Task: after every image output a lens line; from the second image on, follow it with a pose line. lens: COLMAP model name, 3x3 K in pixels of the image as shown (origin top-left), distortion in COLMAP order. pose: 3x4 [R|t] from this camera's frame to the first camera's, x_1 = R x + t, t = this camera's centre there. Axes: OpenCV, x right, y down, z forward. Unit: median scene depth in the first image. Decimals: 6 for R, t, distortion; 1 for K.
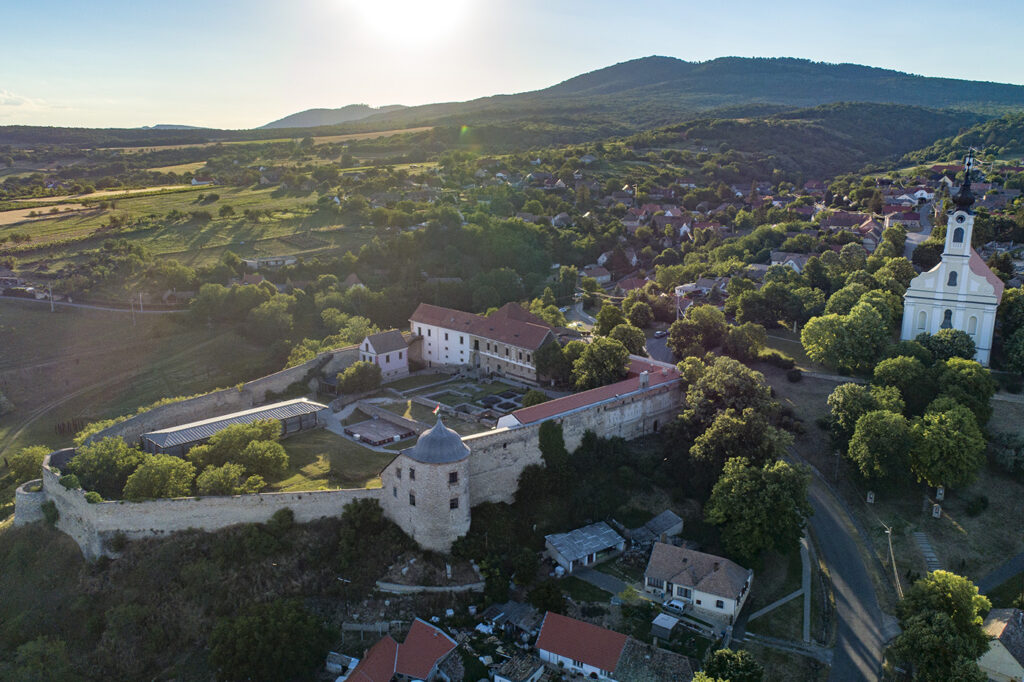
lens RADIAL K [[784.7, 0, 512.0], [0, 784.7, 341.0], [0, 0, 1]] dist [-0.015761, 0.003204]
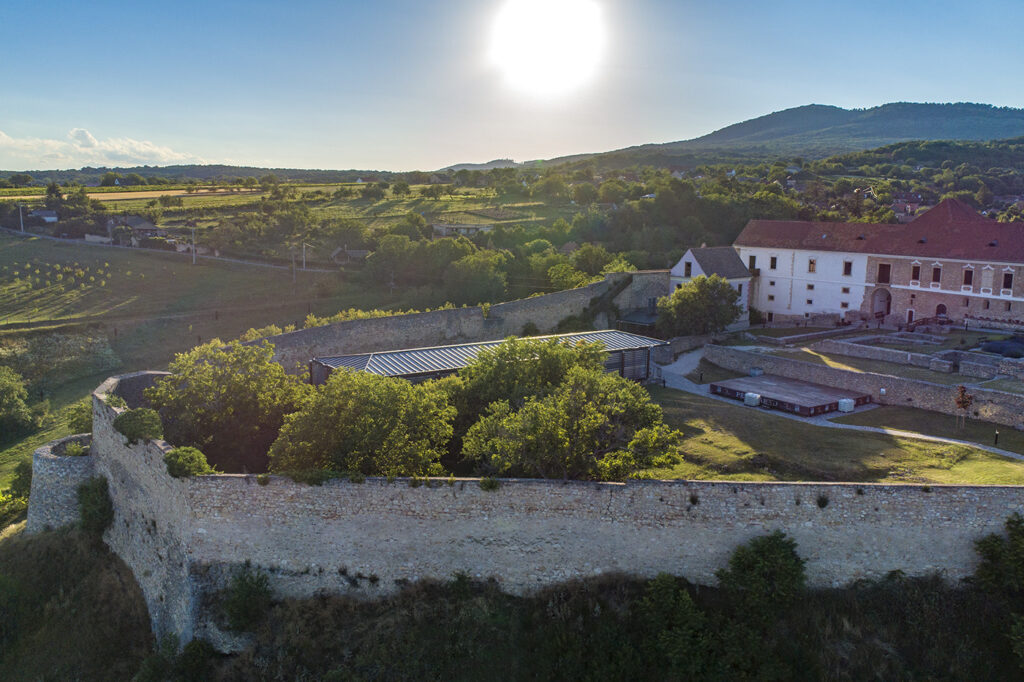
lens RADIAL K [[784.7, 0, 512.0], [0, 784.7, 341.0], [0, 0, 1]] dist [-0.015761, 0.003204]
pose [[0.985201, 0.034578, -0.167881, -0.302874], [-0.046322, 0.996707, -0.066547, 0.146275], [0.165027, 0.073338, 0.983559, 0.608435]]
